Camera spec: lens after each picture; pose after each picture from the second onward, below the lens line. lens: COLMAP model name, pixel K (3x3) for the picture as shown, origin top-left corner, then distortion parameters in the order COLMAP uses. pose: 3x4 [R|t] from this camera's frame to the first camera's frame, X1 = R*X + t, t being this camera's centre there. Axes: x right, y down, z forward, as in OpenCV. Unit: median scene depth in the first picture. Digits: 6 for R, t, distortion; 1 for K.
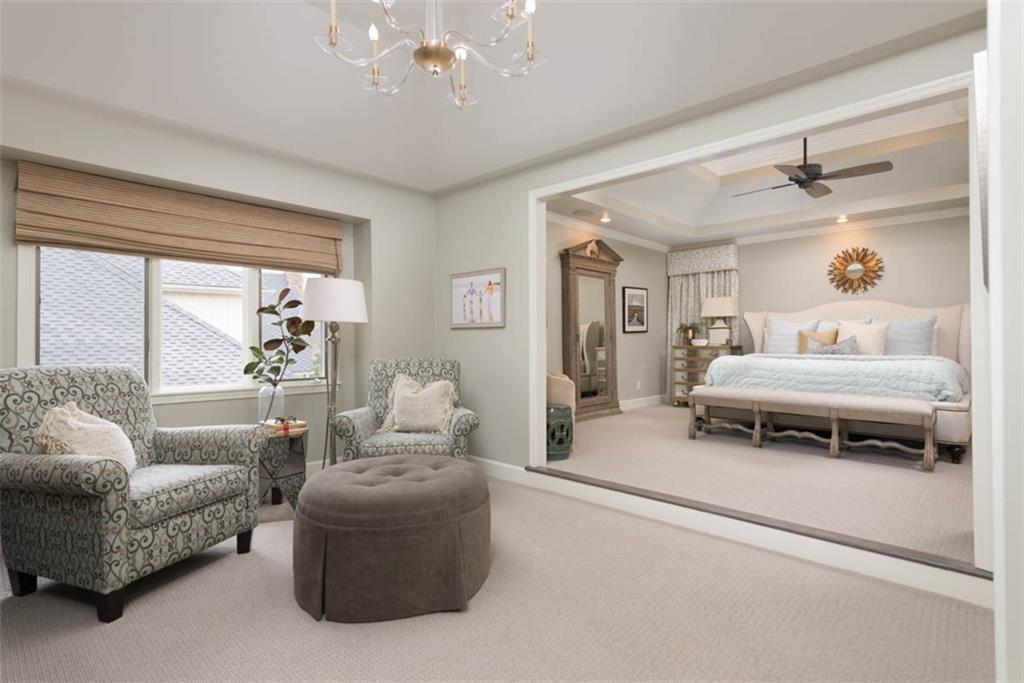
lens RADIAL K [[507.7, 0, 512.0], [0, 507.7, 341.5], [0, 0, 1]] dist [0.004198, -0.000009]
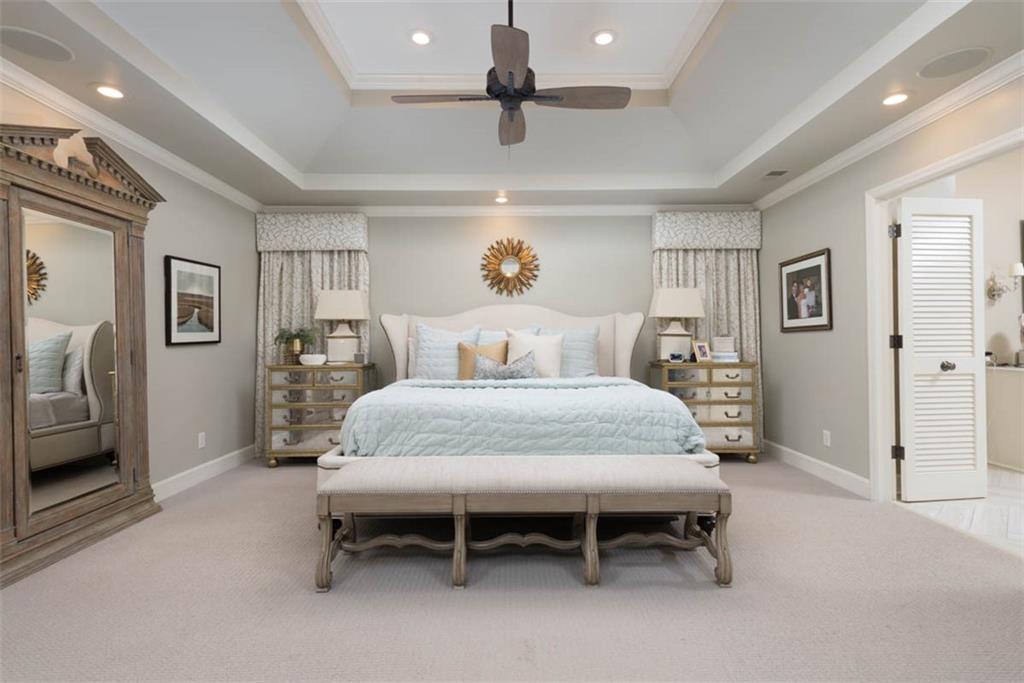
lens RADIAL K [[507.7, 0, 512.0], [0, 507.7, 341.5], [0, 0, 1]] dist [0.004198, -0.000009]
pose [[0.716598, 0.001072, 0.697486, 0.115906], [0.003412, 0.999981, -0.005043, -0.018027], [-0.697478, 0.005993, 0.716581, 0.406980]]
